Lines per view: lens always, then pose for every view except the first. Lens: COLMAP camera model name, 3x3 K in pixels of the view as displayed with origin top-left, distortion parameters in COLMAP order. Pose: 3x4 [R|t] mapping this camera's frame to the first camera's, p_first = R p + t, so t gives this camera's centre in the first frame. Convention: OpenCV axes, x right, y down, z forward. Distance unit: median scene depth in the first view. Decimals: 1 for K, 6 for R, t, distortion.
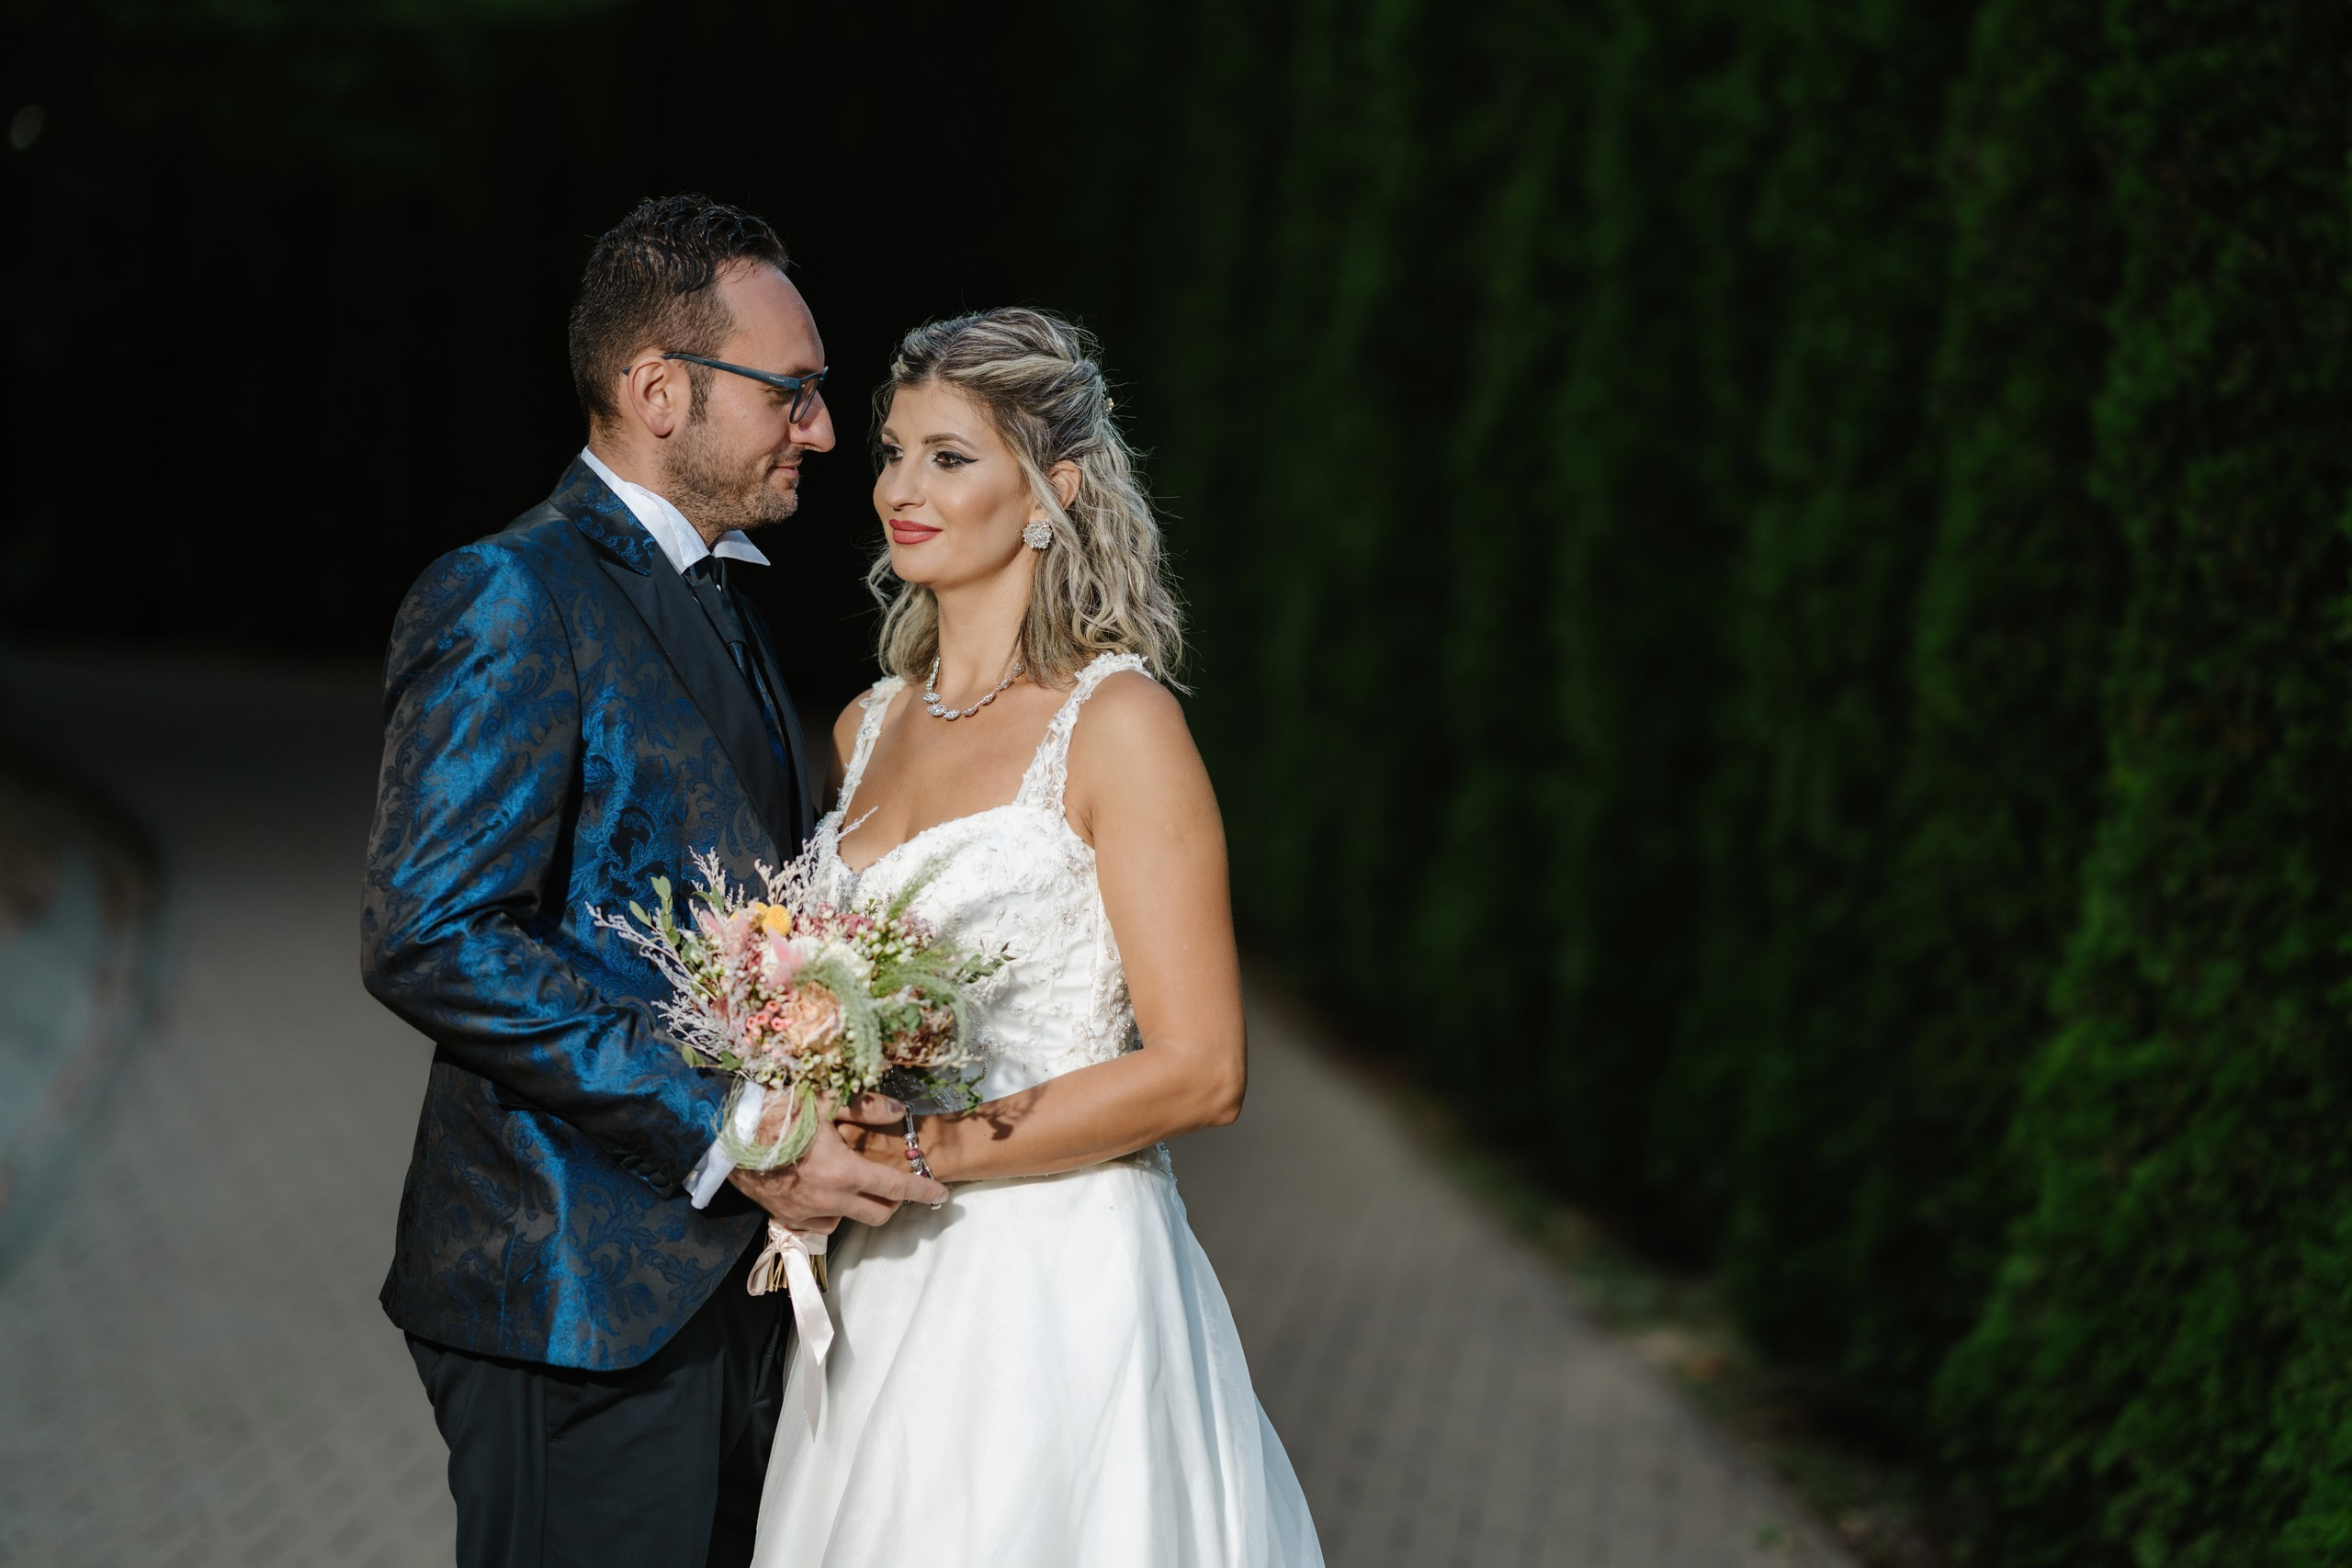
lens RADIAL K [[5935.4, 0, 1176.0], [0, 5935.4, 784.0], [0, 0, 1]] dist [0.290776, 0.130097]
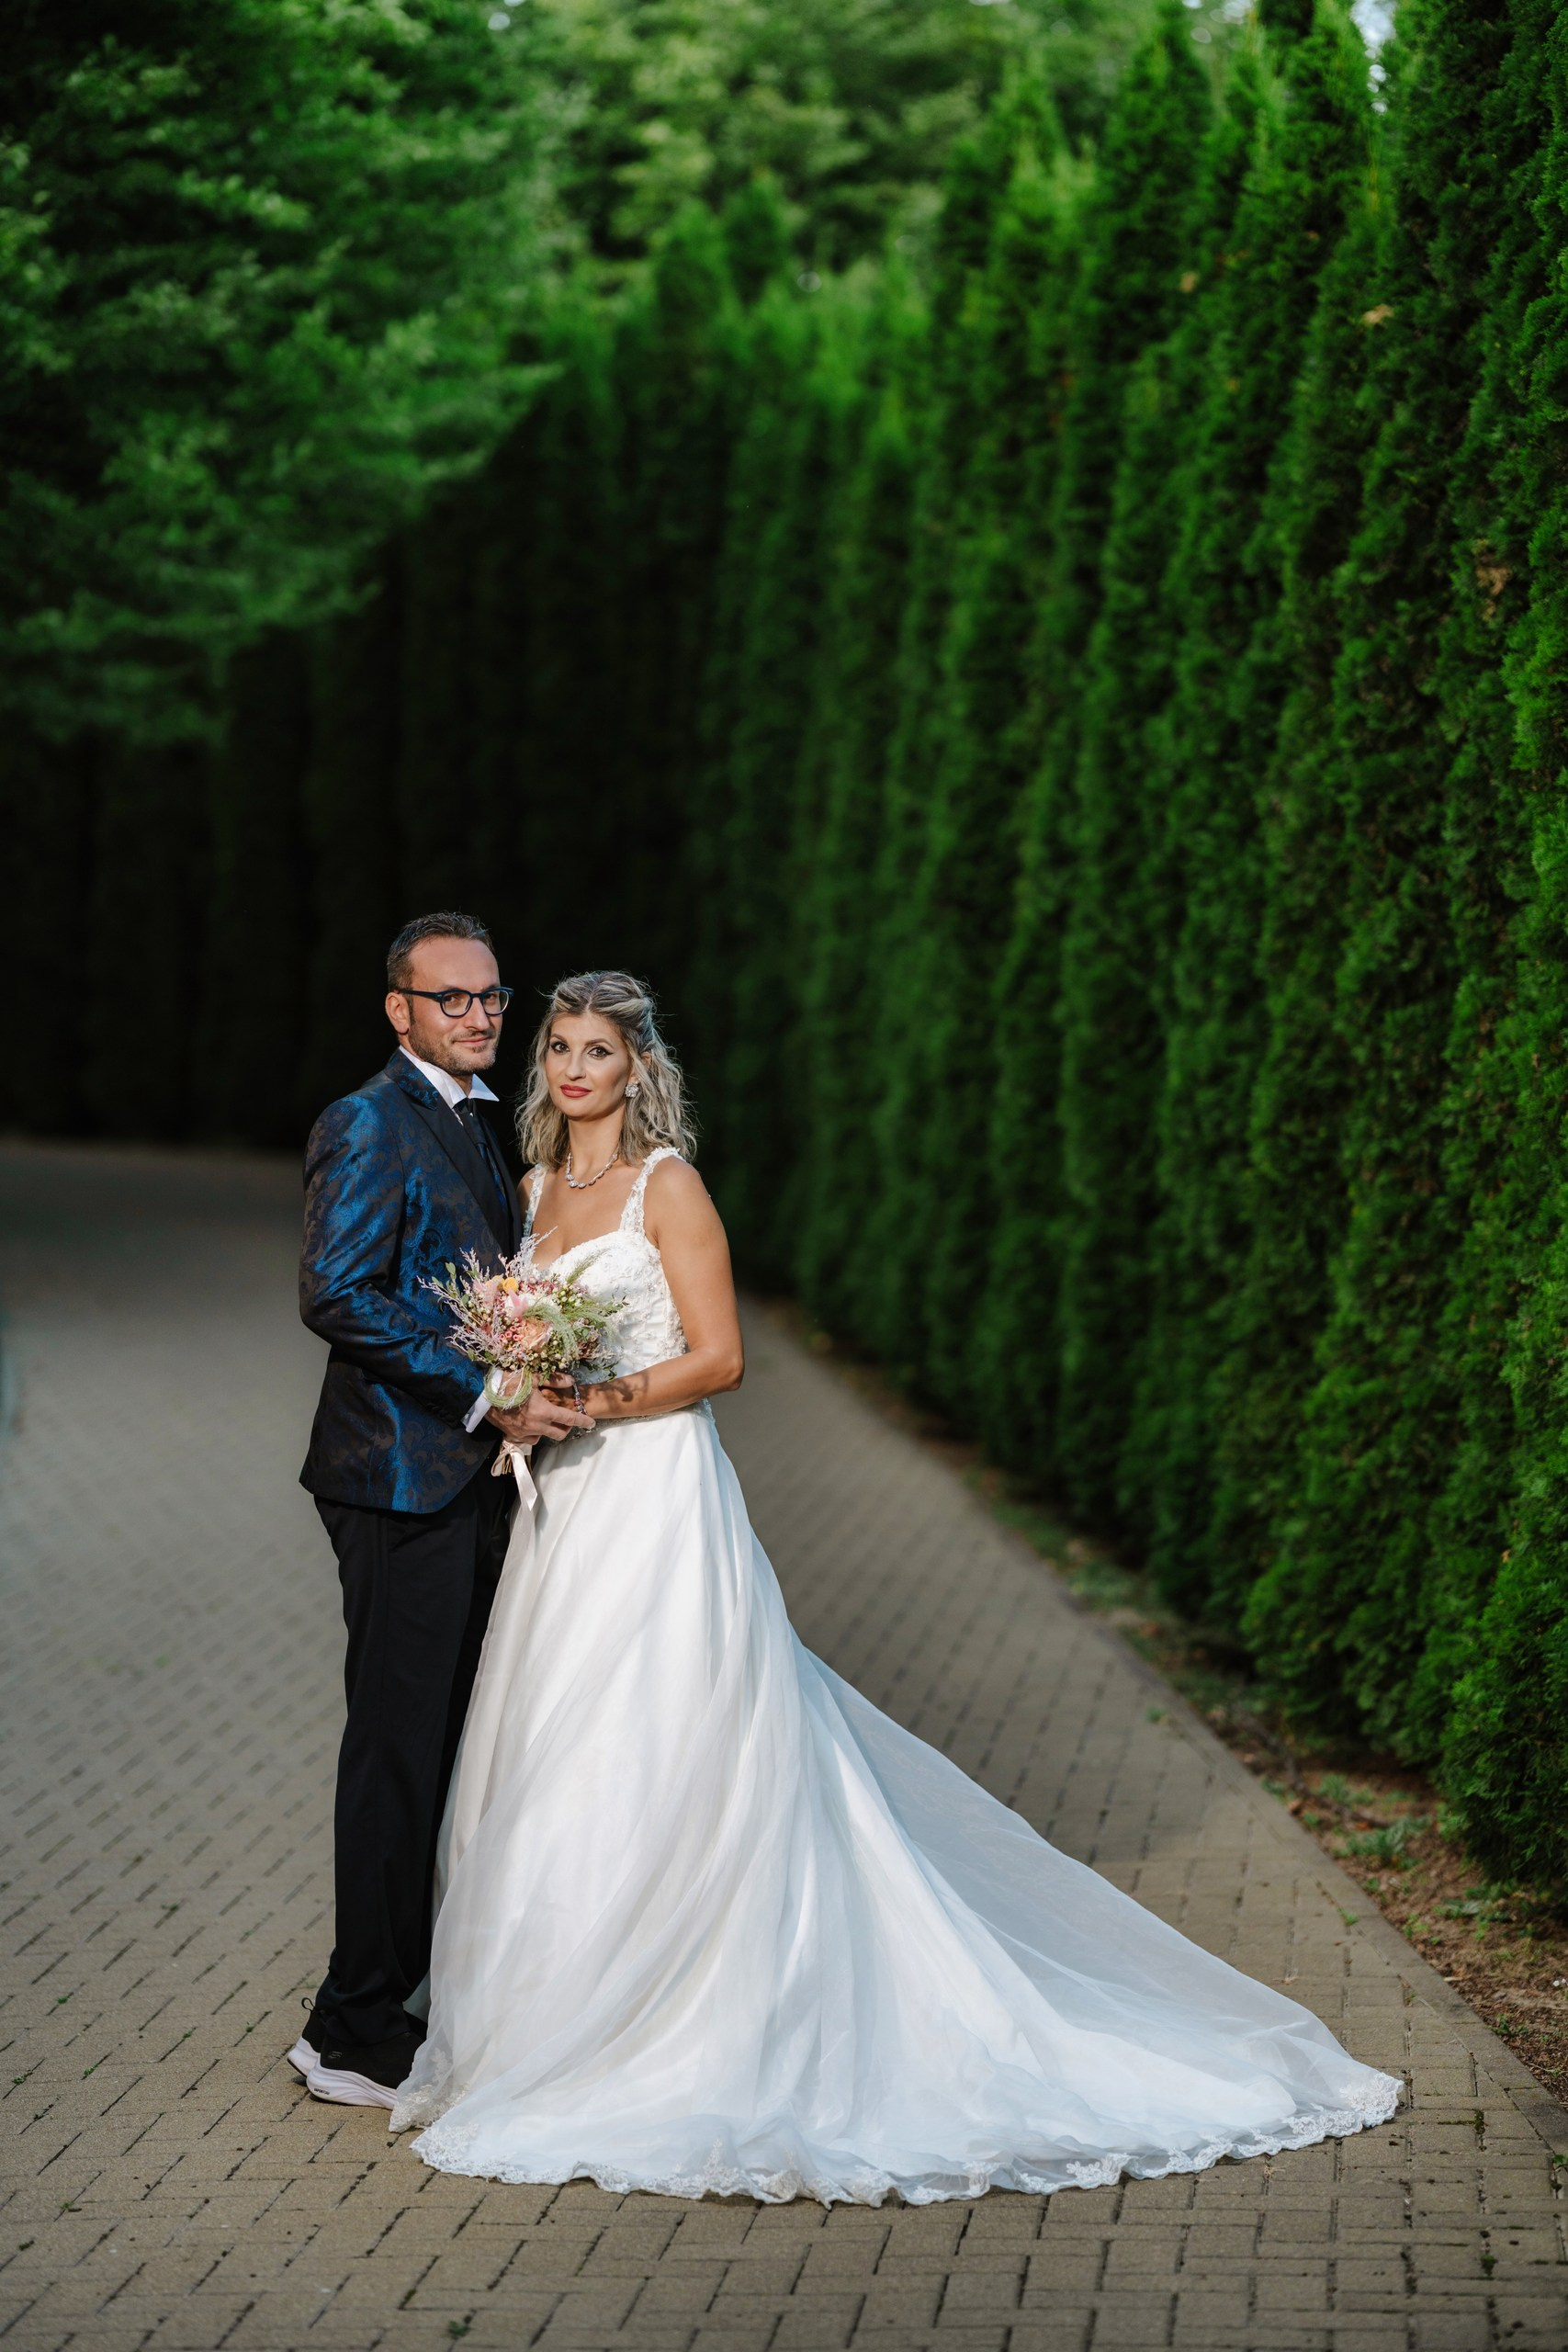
lens RADIAL K [[5738.4, 0, 786.3], [0, 5738.4, 1201.7], [0, 0, 1]] dist [0.719657, -0.098547]
pose [[0.999835, -0.011659, -0.013913, 0.031442], [0.011555, 0.999905, -0.007537, 0.006204], [0.014000, 0.007375, 0.999875, -0.537587]]
